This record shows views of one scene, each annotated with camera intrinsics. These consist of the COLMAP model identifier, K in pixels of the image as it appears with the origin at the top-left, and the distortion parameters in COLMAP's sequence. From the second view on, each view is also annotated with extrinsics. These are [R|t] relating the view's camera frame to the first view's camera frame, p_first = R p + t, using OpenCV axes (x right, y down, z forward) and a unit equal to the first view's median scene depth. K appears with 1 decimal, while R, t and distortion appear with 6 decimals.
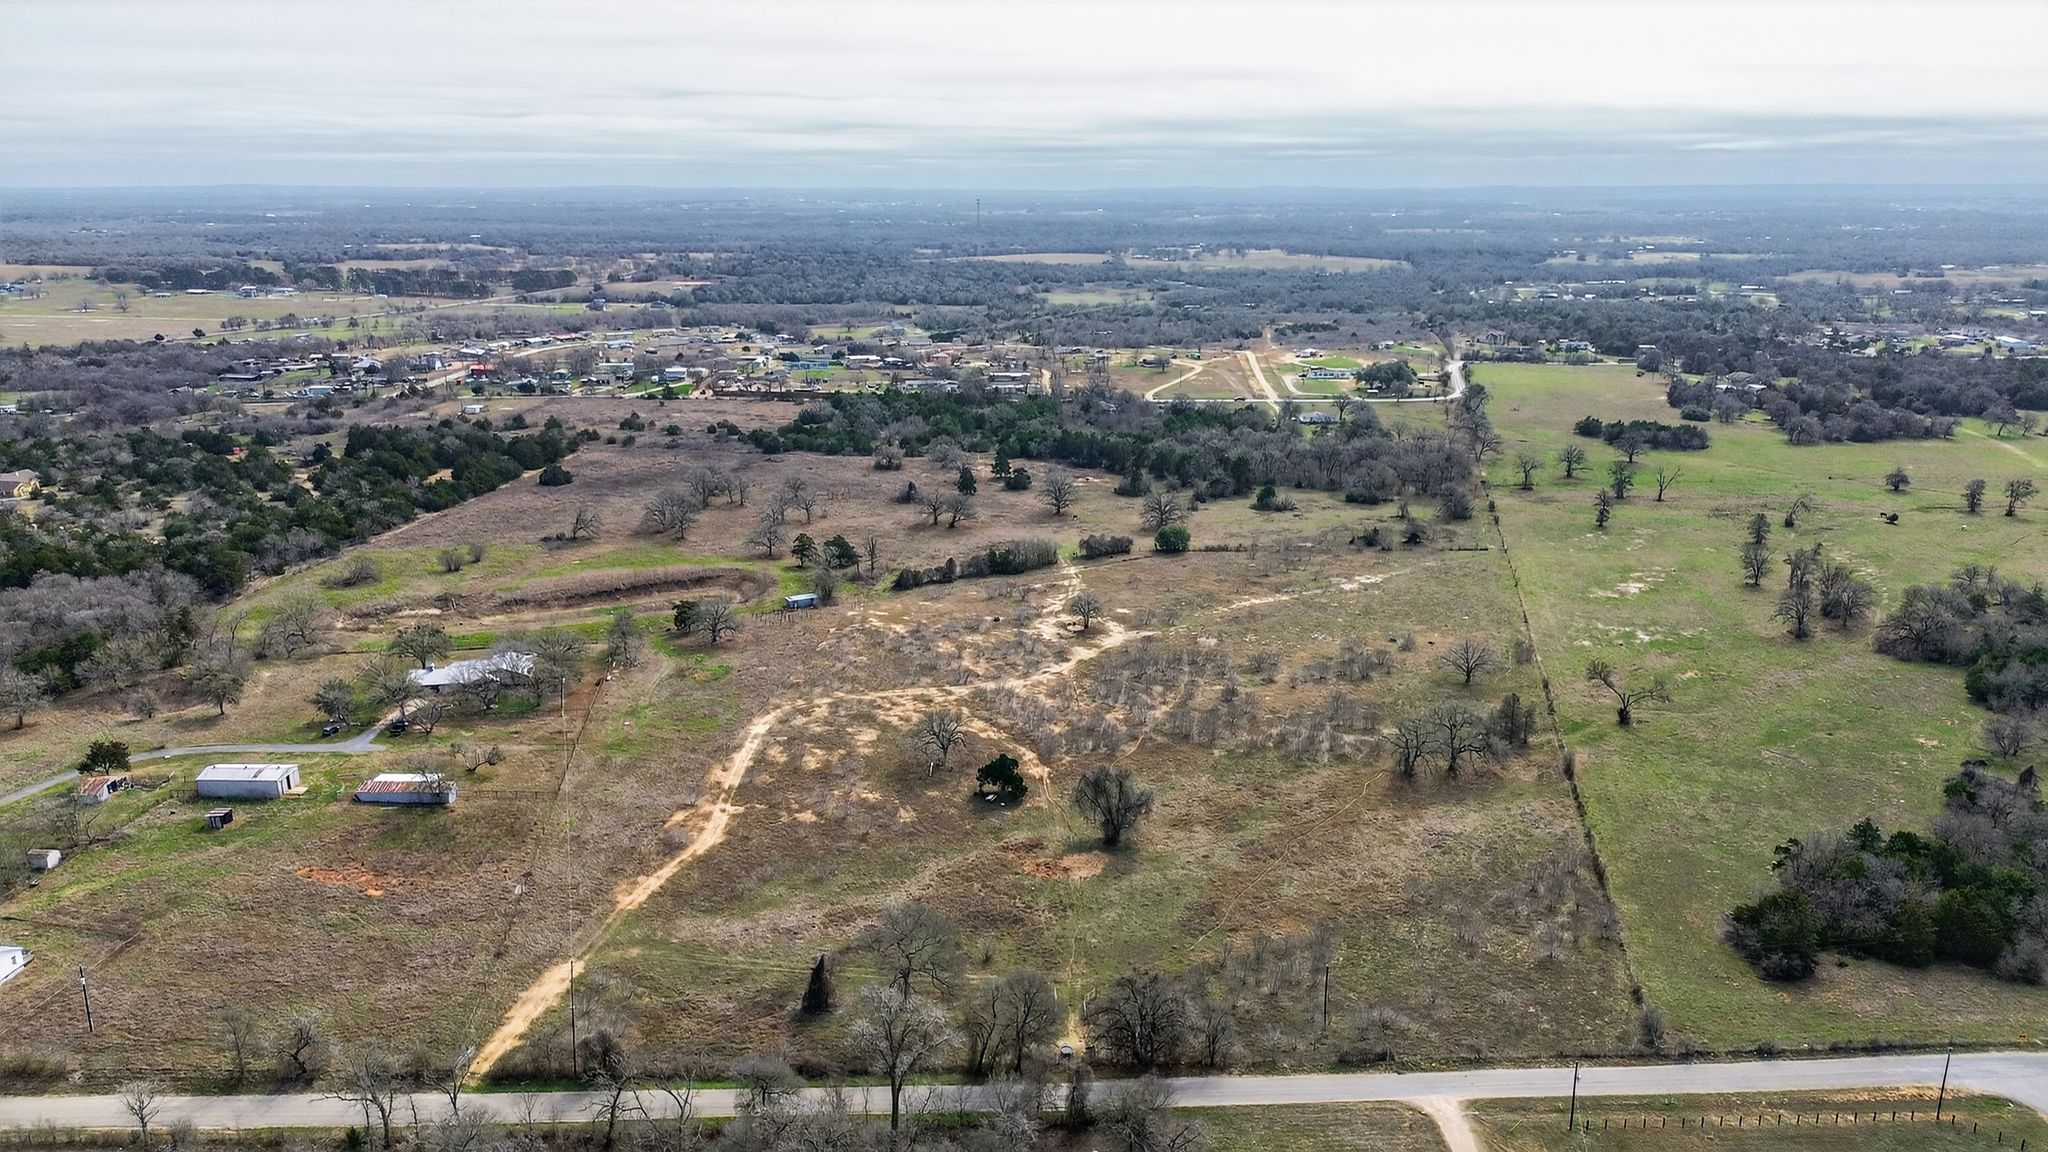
lens RADIAL K [[1450.8, 0, 1023.6], [0, 1450.8, 573.7], [0, 0, 1]] dist [0.061723, -0.056291]
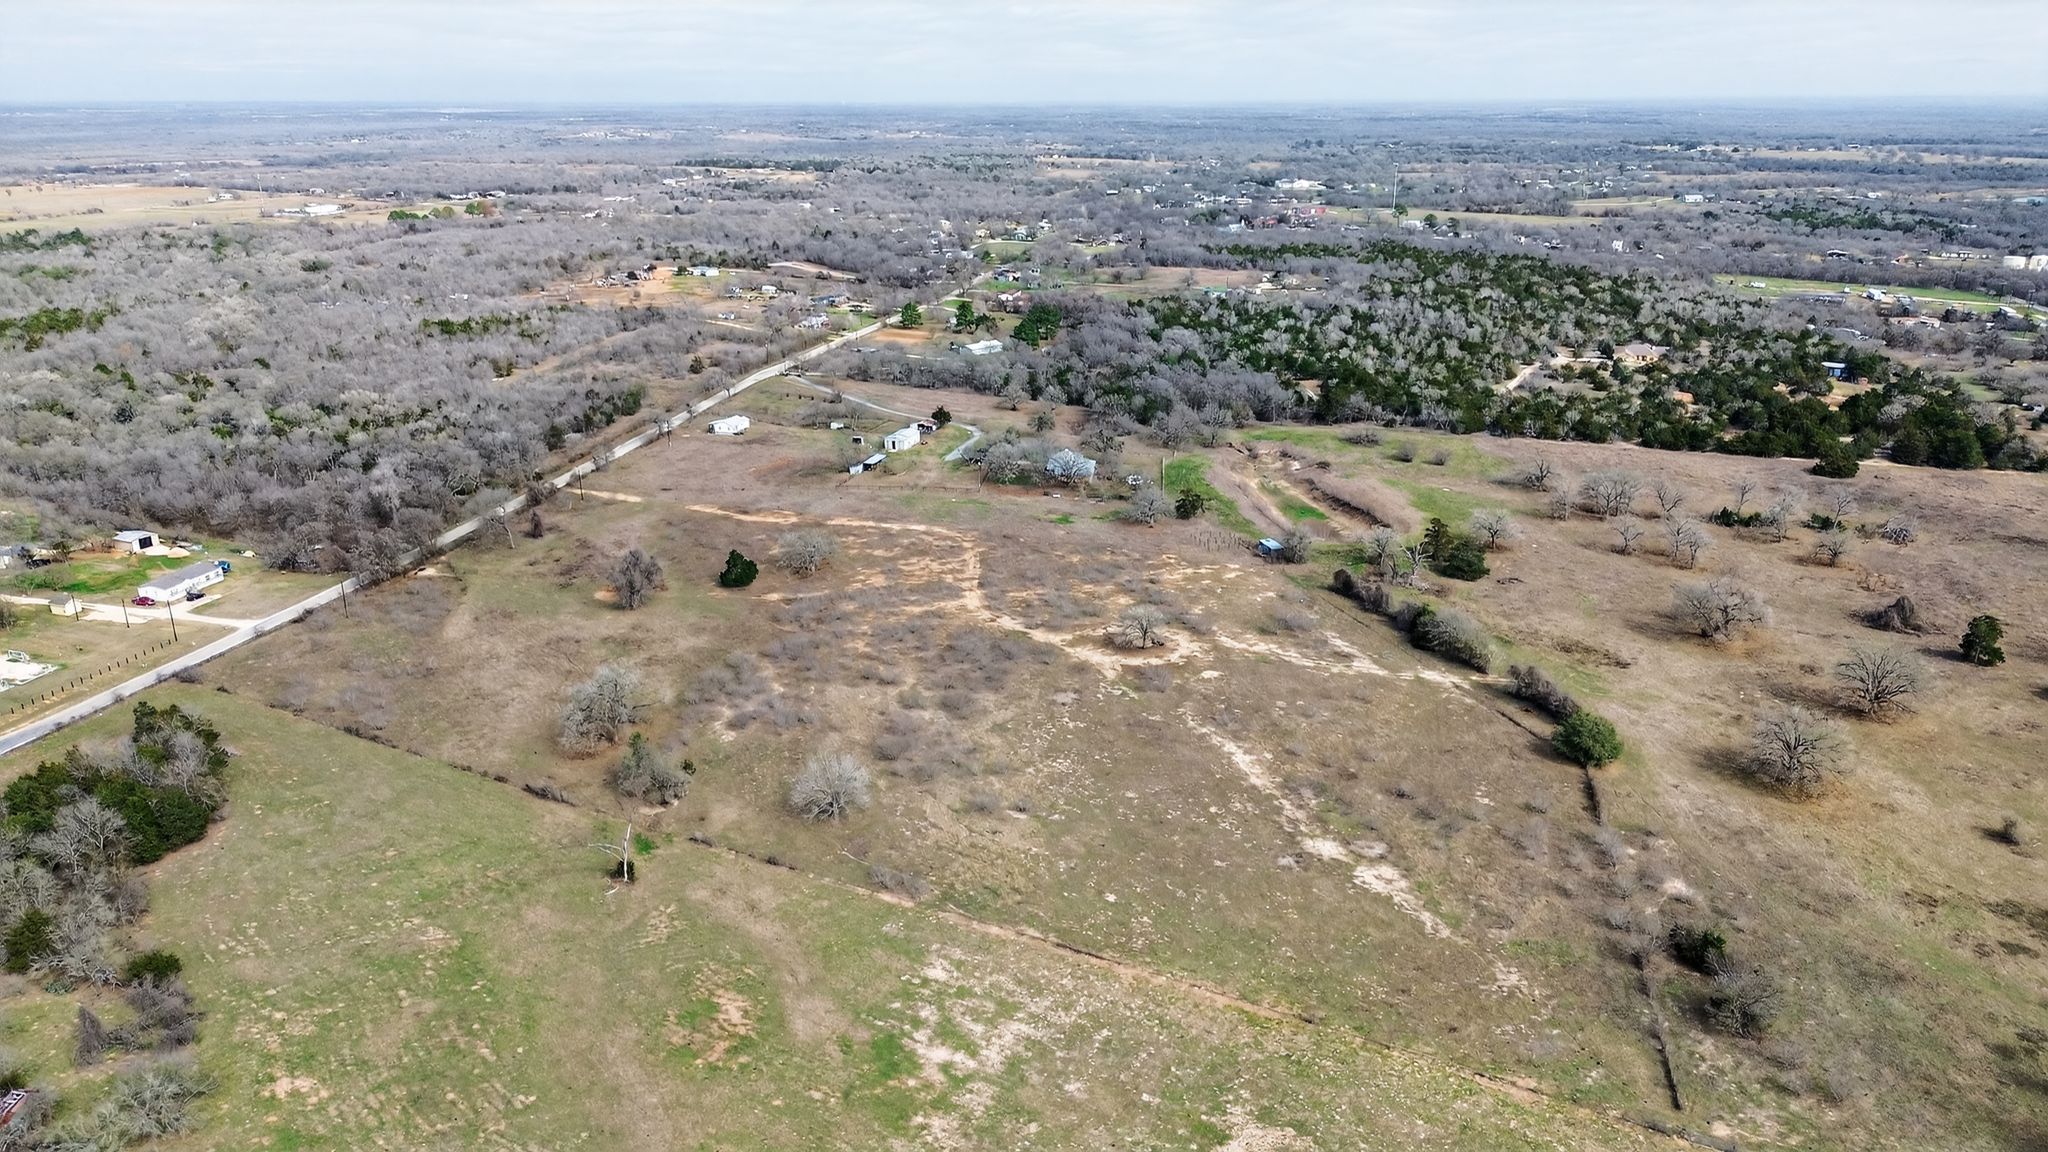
lens RADIAL K [[1450.8, 0, 1019.4], [0, 1450.8, 566.7], [0, 0, 1]] dist [0.061723, -0.056291]
pose [[-0.261937, 0.299830, -0.917328, 0.818102], [-0.244988, 0.898722, 0.363703, -0.293371], [0.933472, 0.320002, -0.161953, 1.046412]]
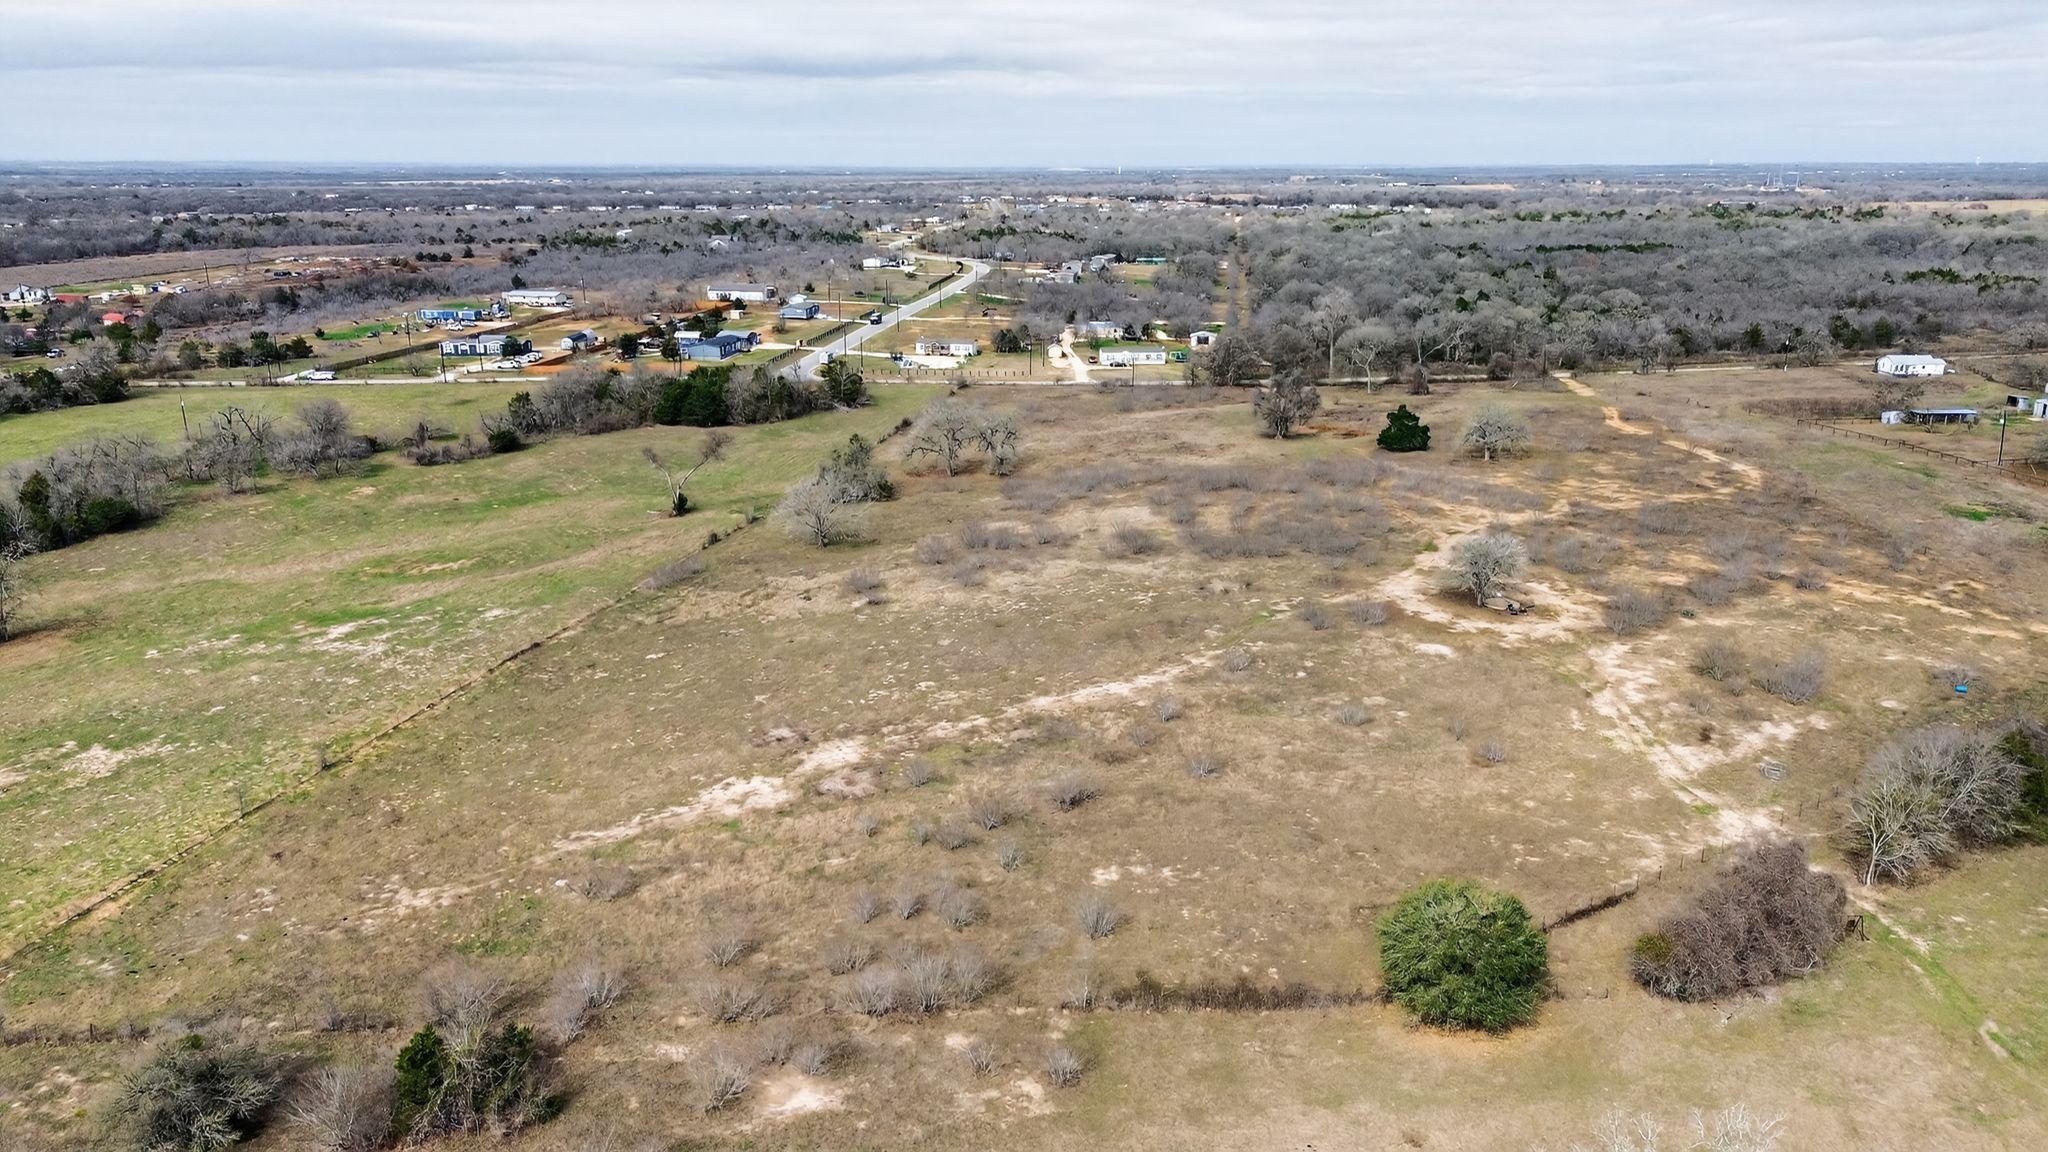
lens RADIAL K [[1450.8, 0, 1011.4], [0, 1450.8, 589.5], [0, 0, 1]] dist [0.061723, -0.056291]
pose [[-0.999755, 0.004206, -0.021731, 0.209919], [-0.007708, 0.854159, 0.519955, -0.218903], [0.020749, 0.519995, -0.853917, 1.401023]]
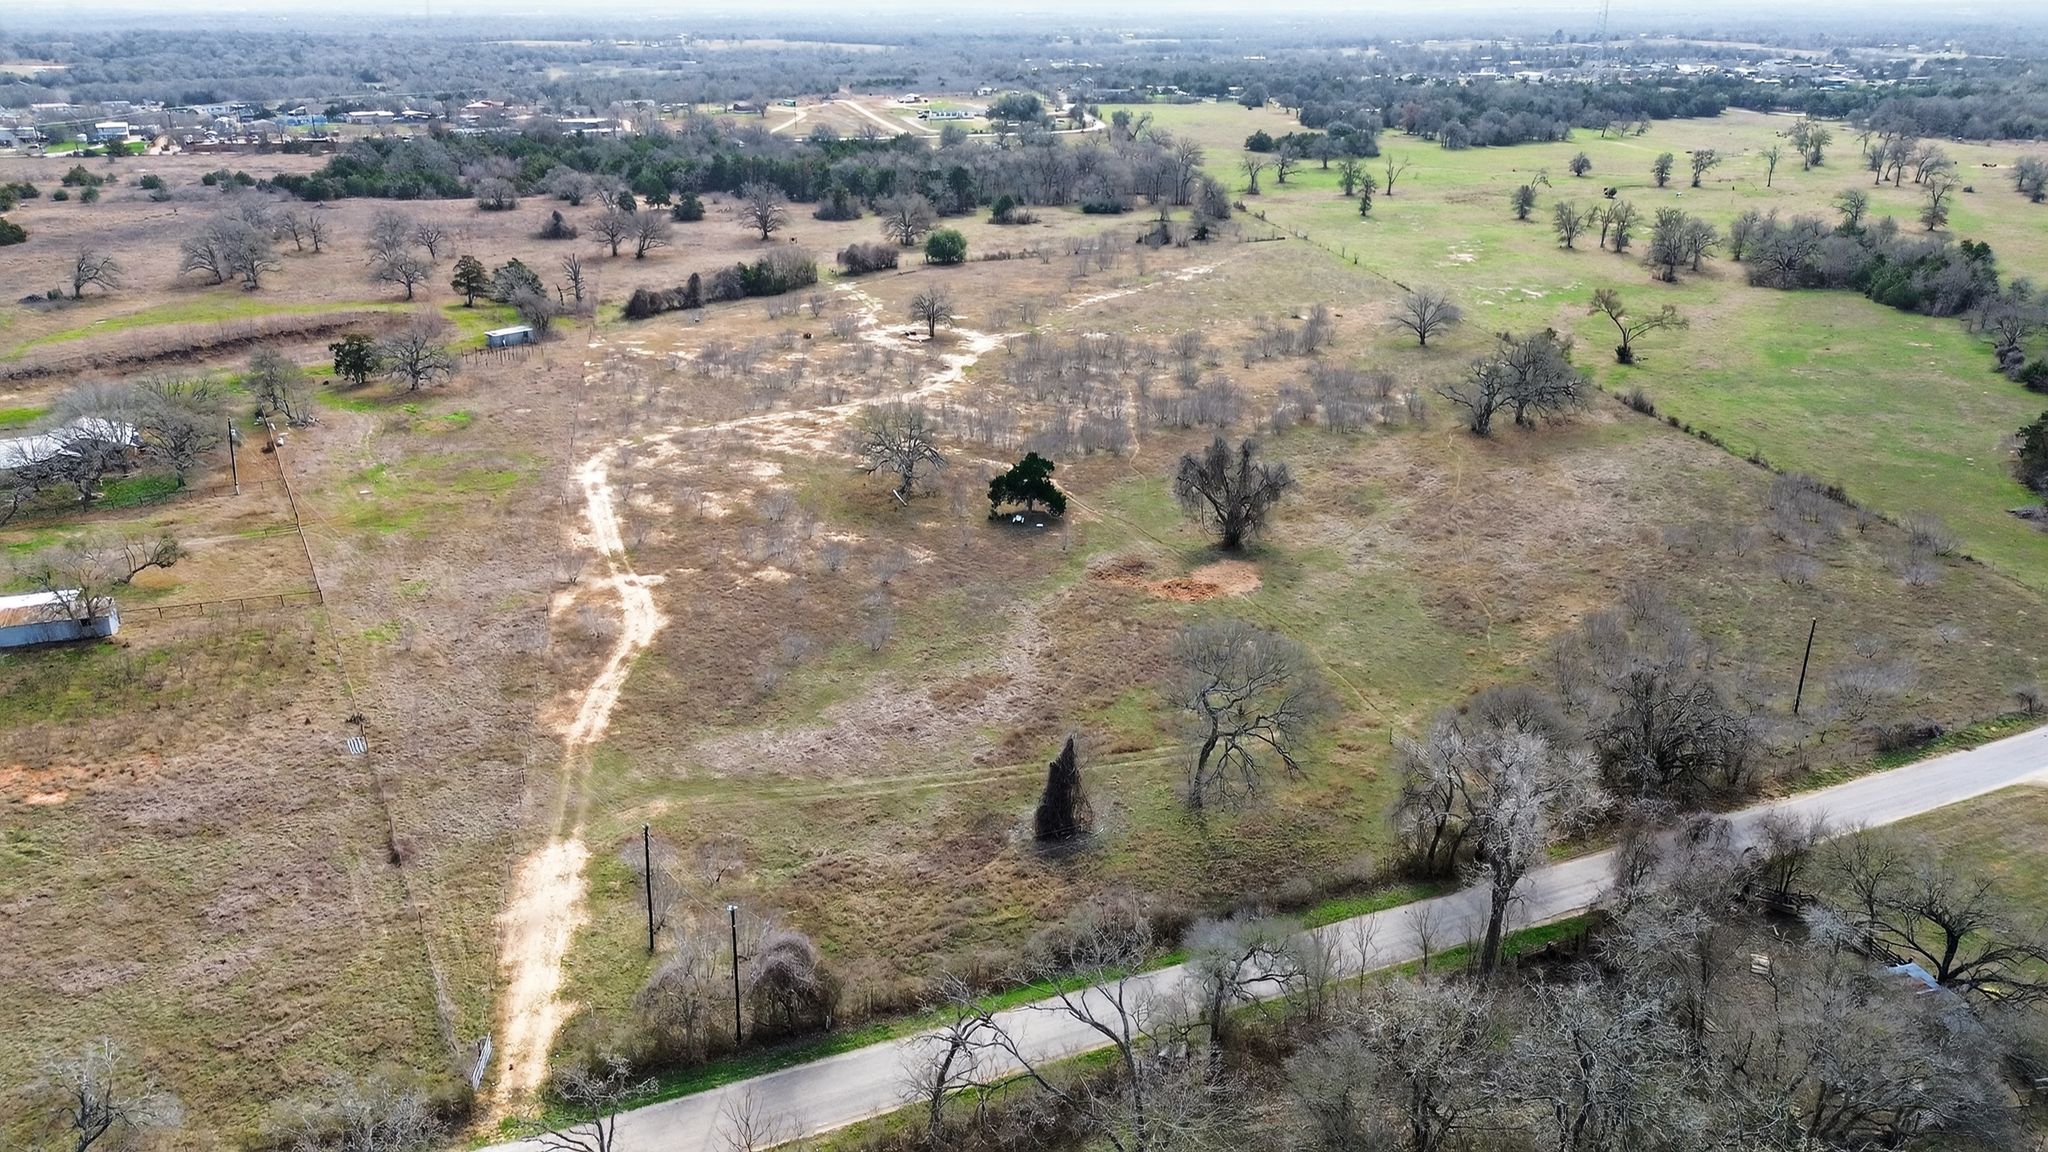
lens RADIAL K [[1450.8, 0, 1027.2], [0, 1450.8, 574.1], [0, 0, 1]] dist [0.061723, -0.056291]
pose [[0.933738, -0.132760, 0.332427, -0.177120], [0.094515, 0.987161, 0.128762, 0.067055], [-0.345253, -0.088811, 0.934298, 0.261339]]
